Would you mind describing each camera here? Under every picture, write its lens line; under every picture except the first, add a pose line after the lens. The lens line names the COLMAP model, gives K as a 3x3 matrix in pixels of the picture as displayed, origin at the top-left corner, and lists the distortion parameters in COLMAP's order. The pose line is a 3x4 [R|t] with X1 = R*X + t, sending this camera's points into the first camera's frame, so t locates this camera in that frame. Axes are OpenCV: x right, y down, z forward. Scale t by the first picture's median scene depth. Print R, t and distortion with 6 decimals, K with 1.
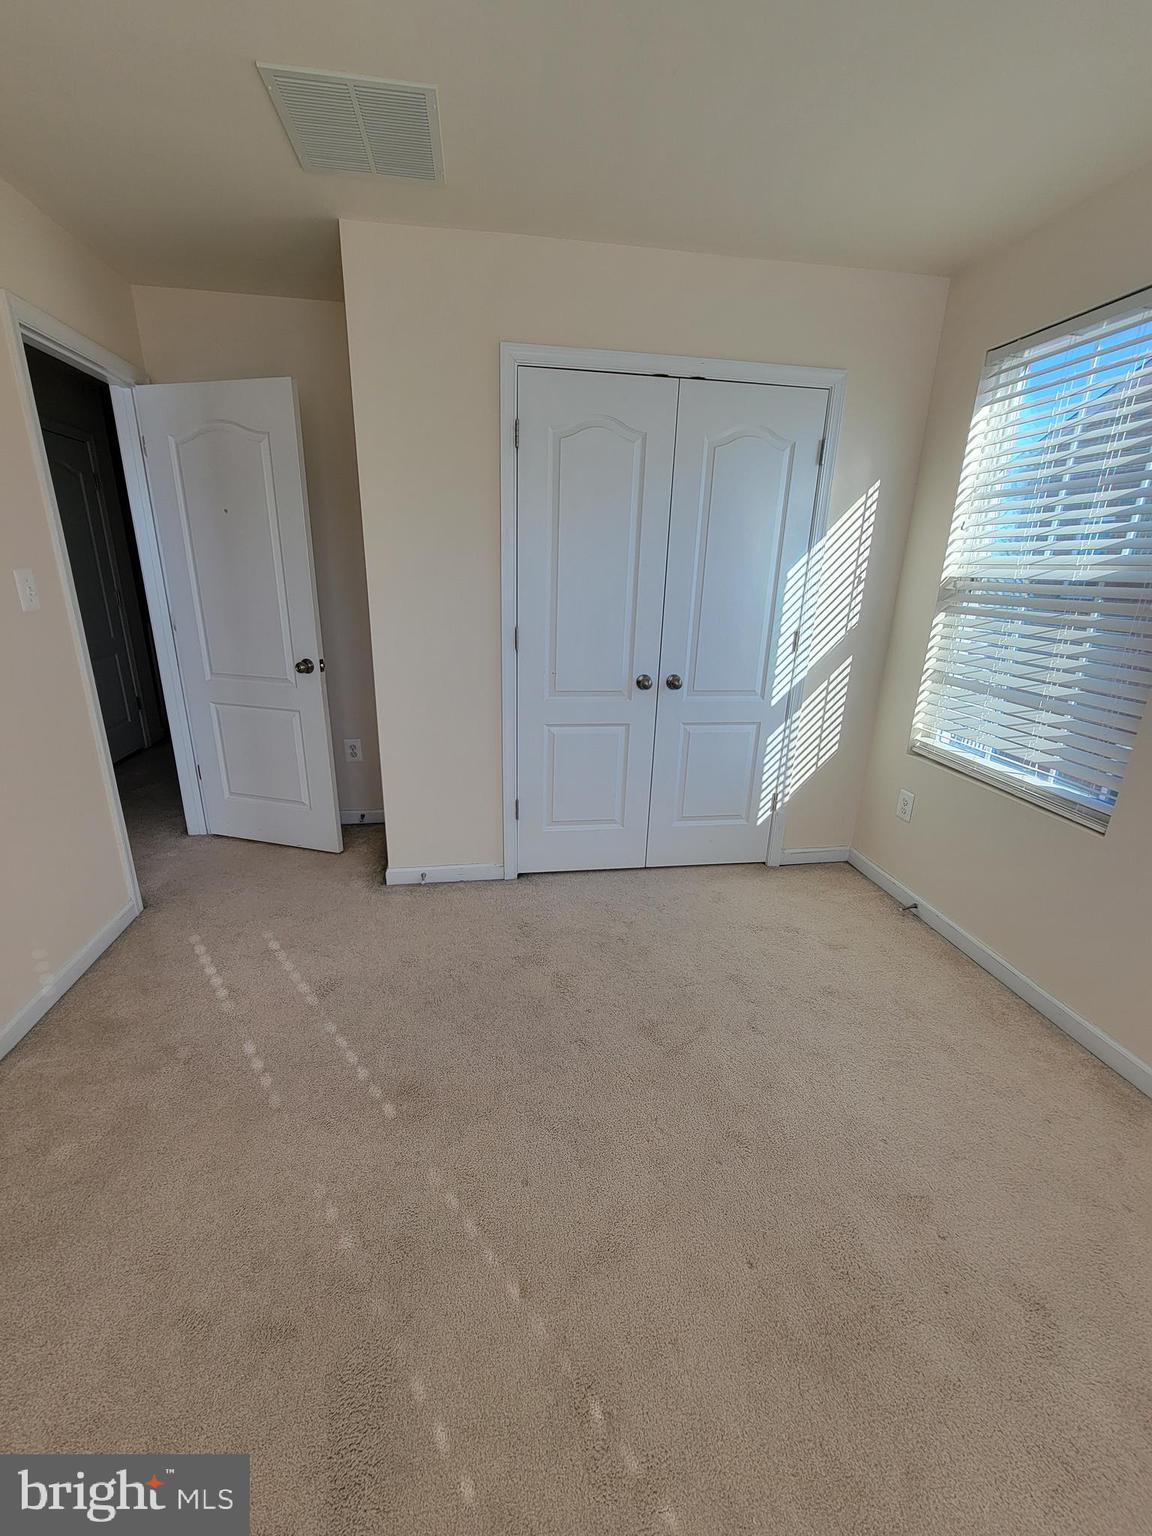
lens RADIAL K [[616.7, 0, 571.1], [0, 616.7, 770.8], [0, 0, 1]] dist [-0.011456, 0.000999]
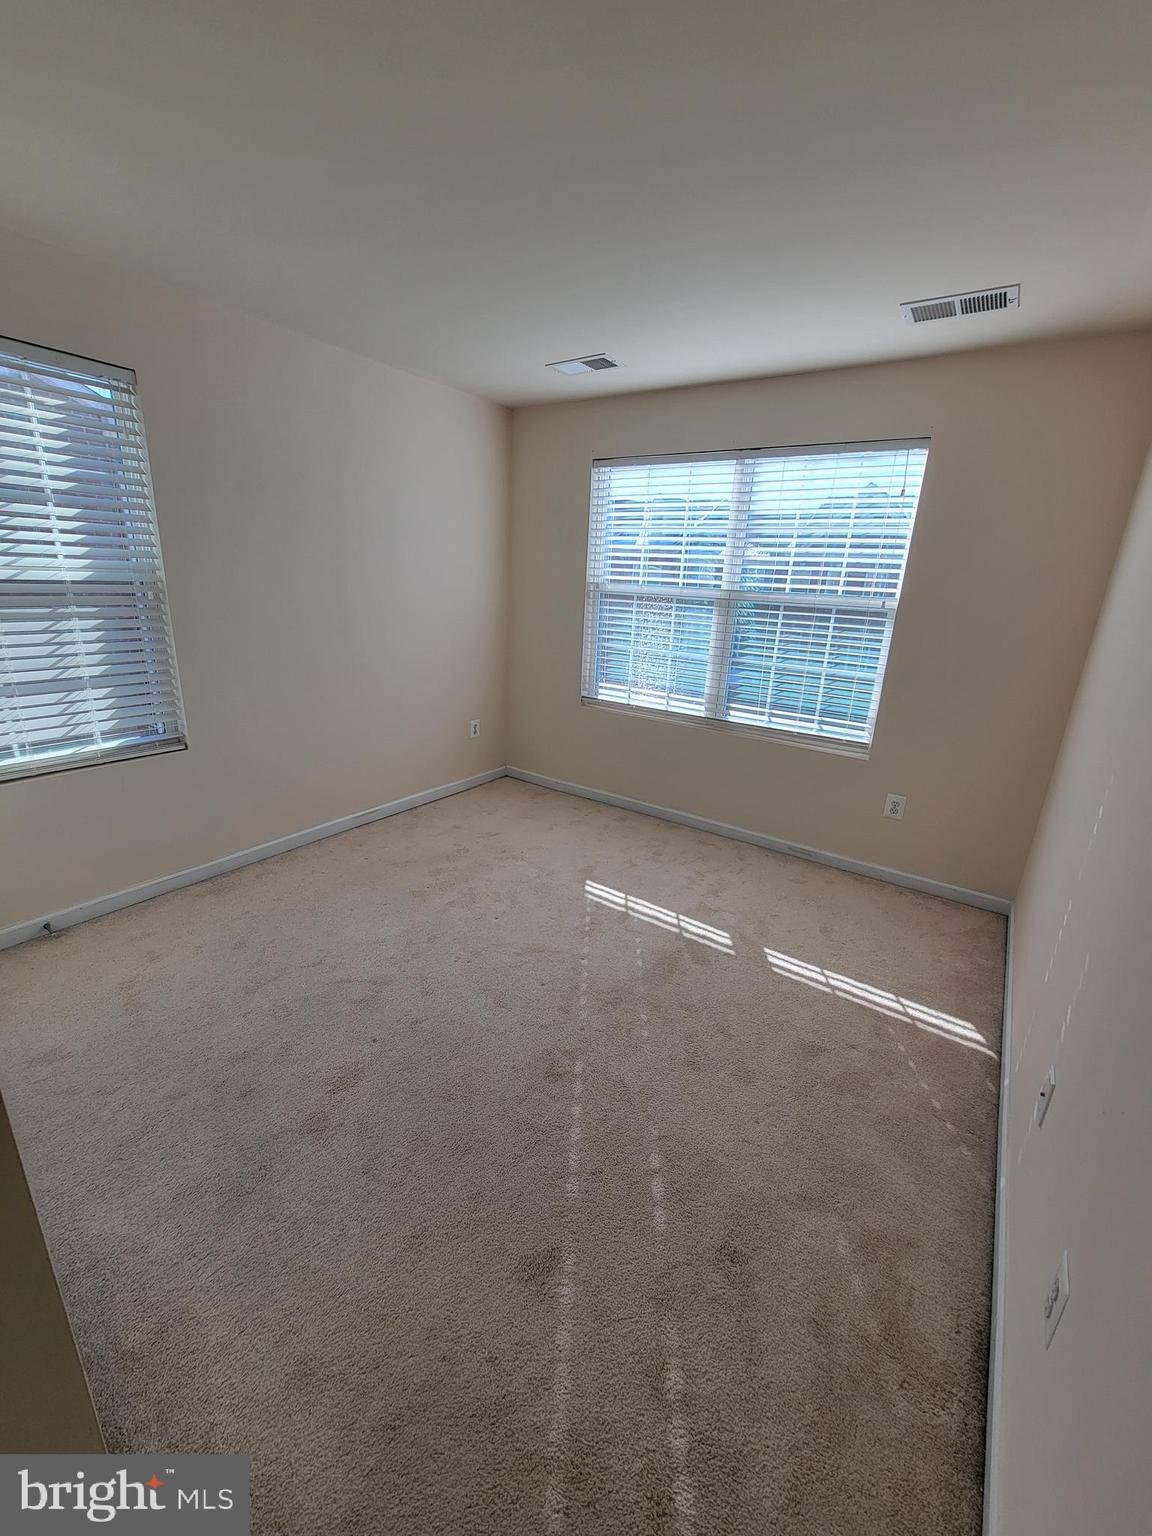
lens RADIAL K [[616.7, 0, 572.9], [0, 616.7, 762.6], [0, 0, 1]] dist [-0.011456, 0.000999]
pose [[-0.718349, -0.257539, 0.646258, -0.683942], [0.153613, 0.847305, 0.508407, -0.420830], [-0.678512, 0.464487, -0.569099, 1.062820]]
